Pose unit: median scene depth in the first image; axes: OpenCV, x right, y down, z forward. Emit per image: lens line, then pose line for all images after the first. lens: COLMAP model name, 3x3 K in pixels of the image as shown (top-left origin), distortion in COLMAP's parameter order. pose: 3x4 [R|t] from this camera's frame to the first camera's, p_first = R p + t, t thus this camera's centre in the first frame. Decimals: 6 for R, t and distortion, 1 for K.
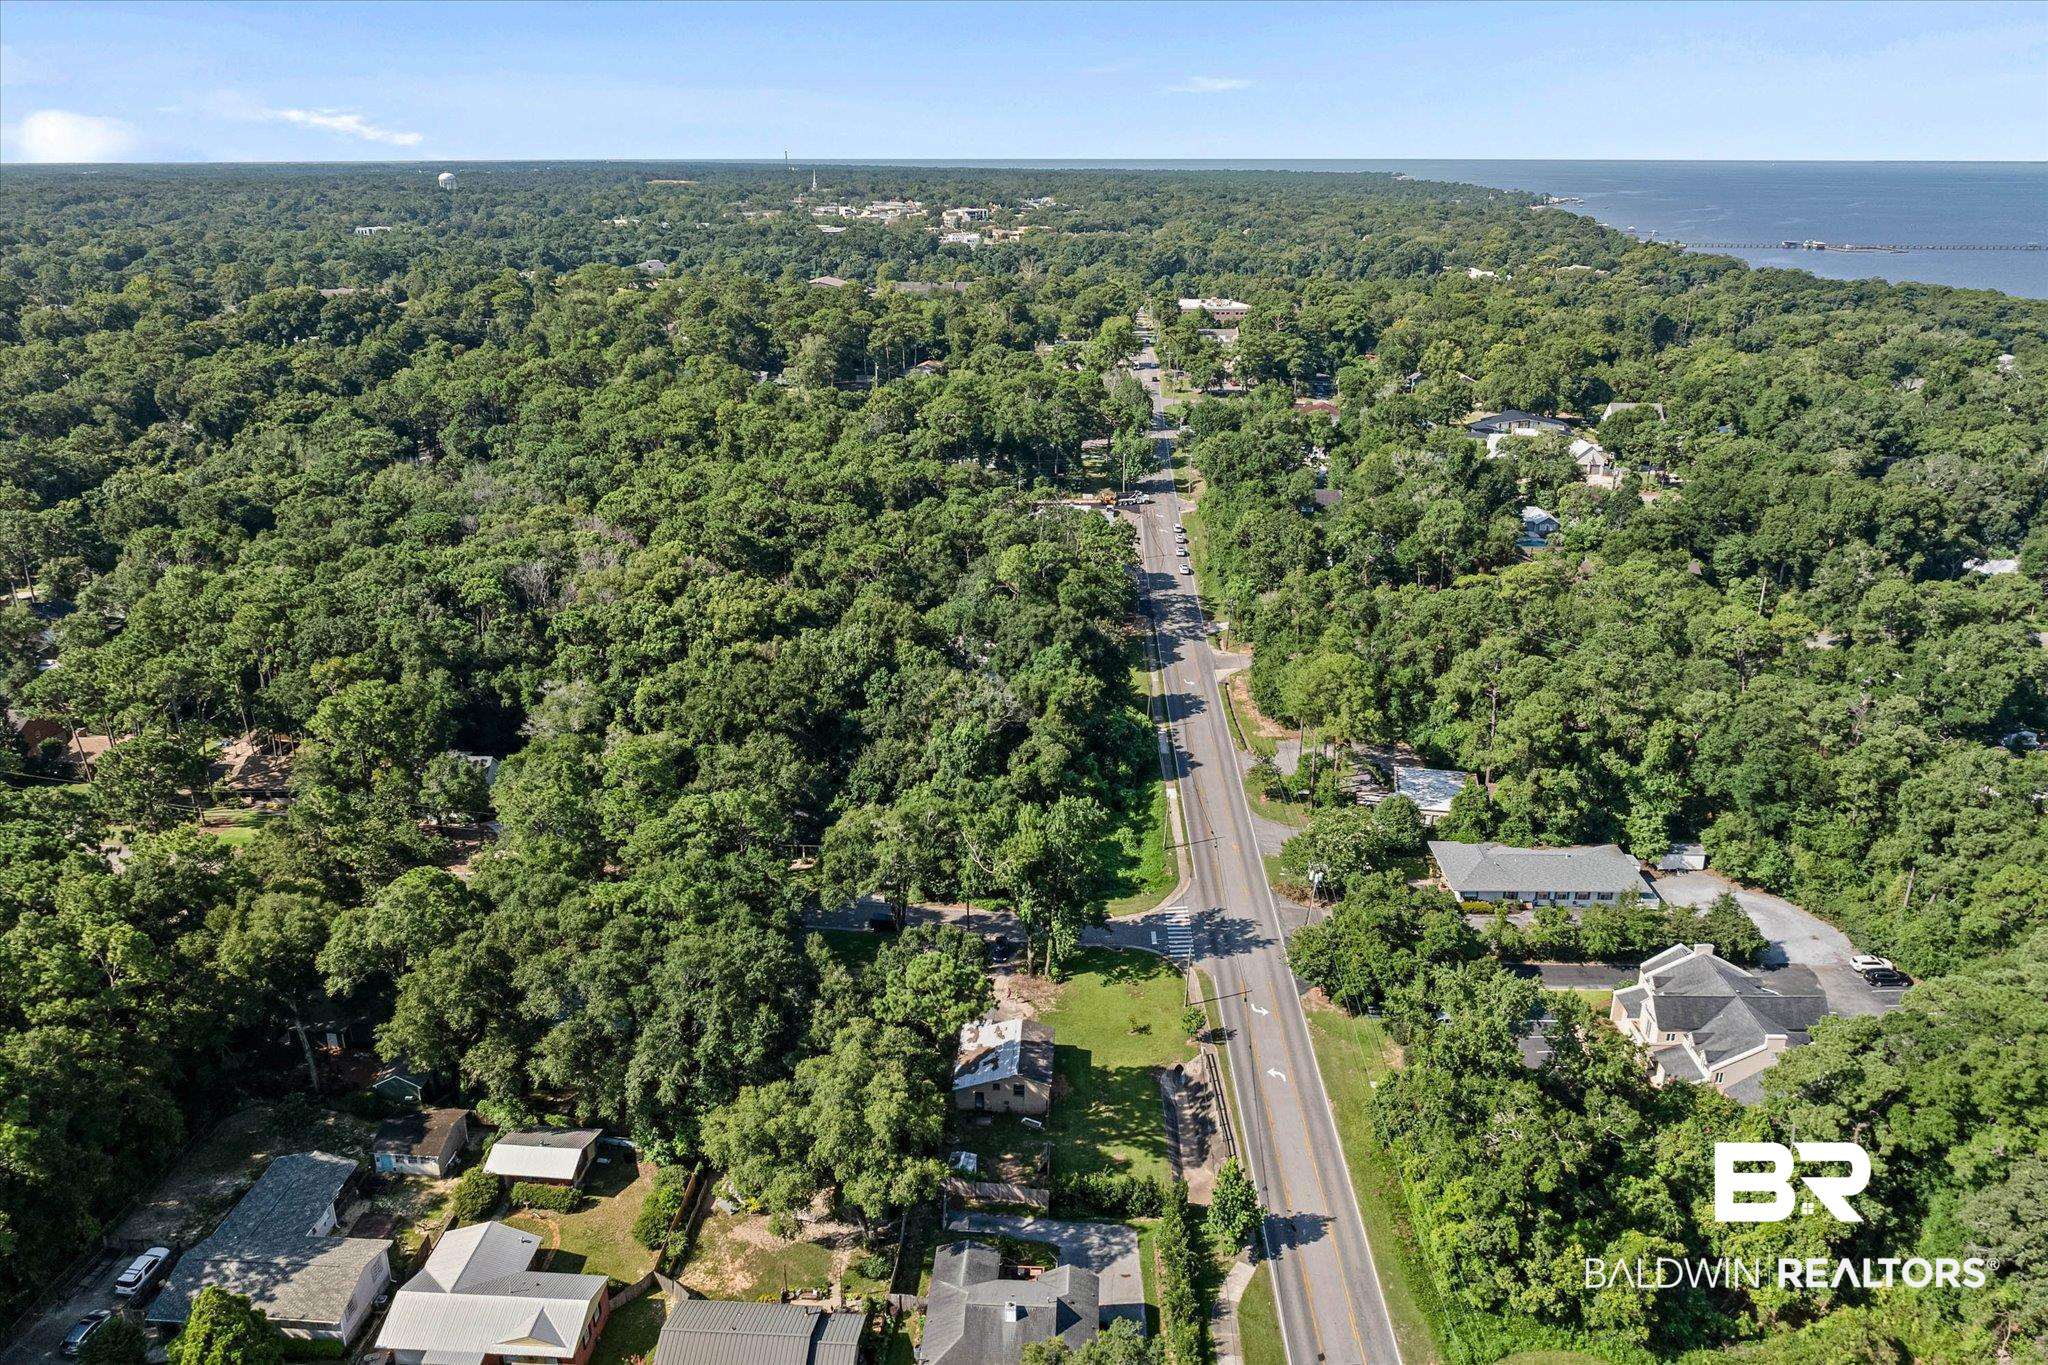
lens RADIAL K [[1508.5, 0, 1062.6], [0, 1508.5, 682.4], [0, 0, 1]] dist [-0.004550, -0.002030]
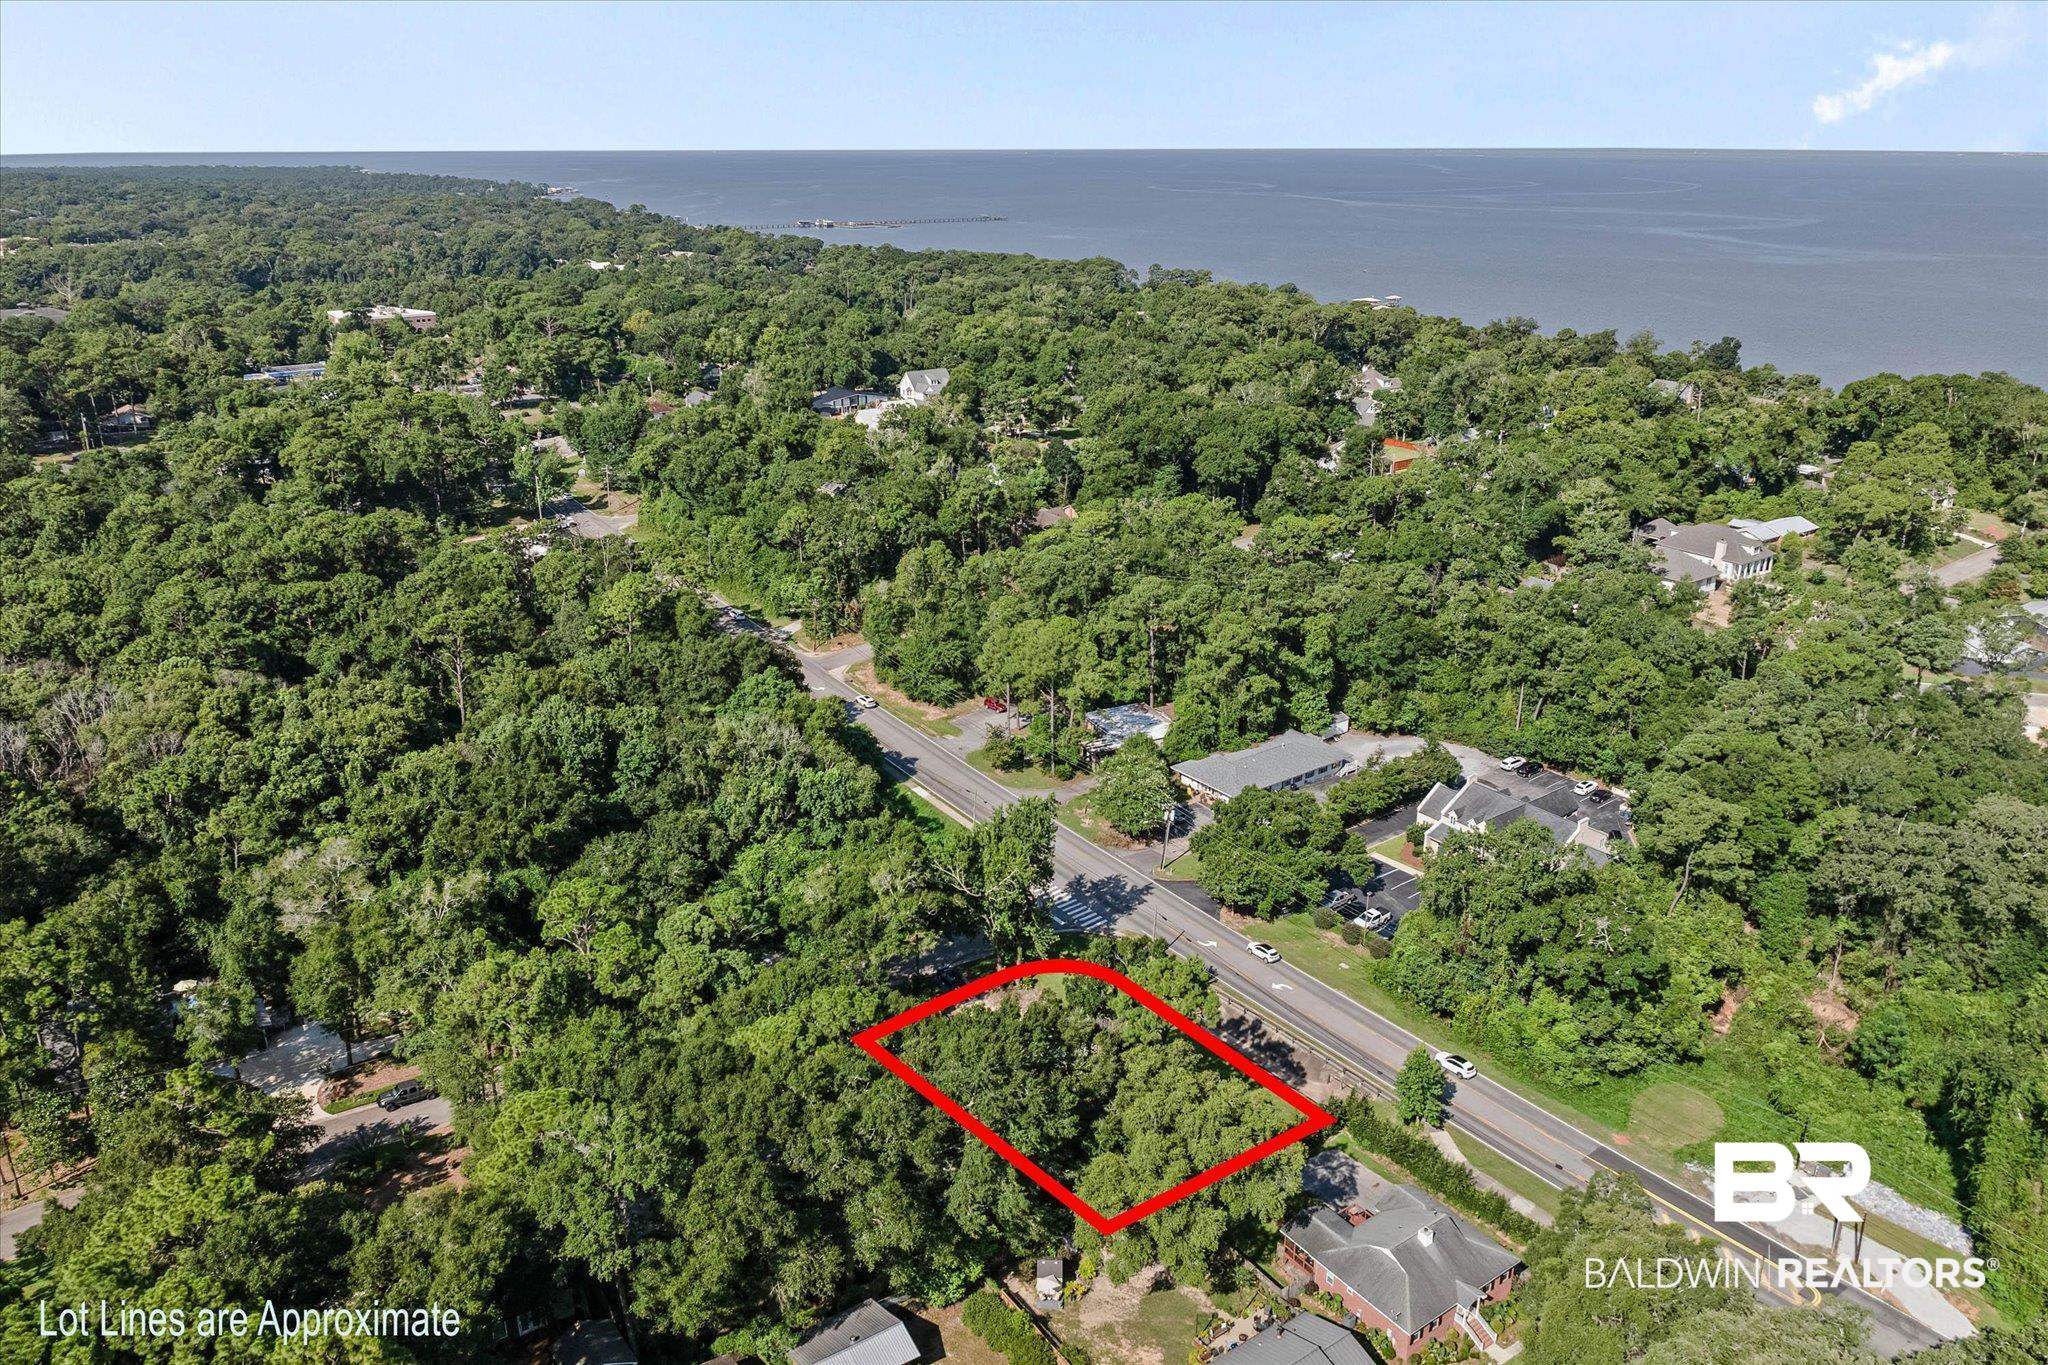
lens RADIAL K [[1508.5, 0, 1062.6], [0, 1508.5, 682.4], [0, 0, 1]] dist [-0.004550, -0.002030]
pose [[0.776518, -0.218201, 0.591108, -0.461585], [0.214506, 0.973634, 0.077617, -0.057359], [-0.592459, 0.066525, 0.802849, 0.165517]]
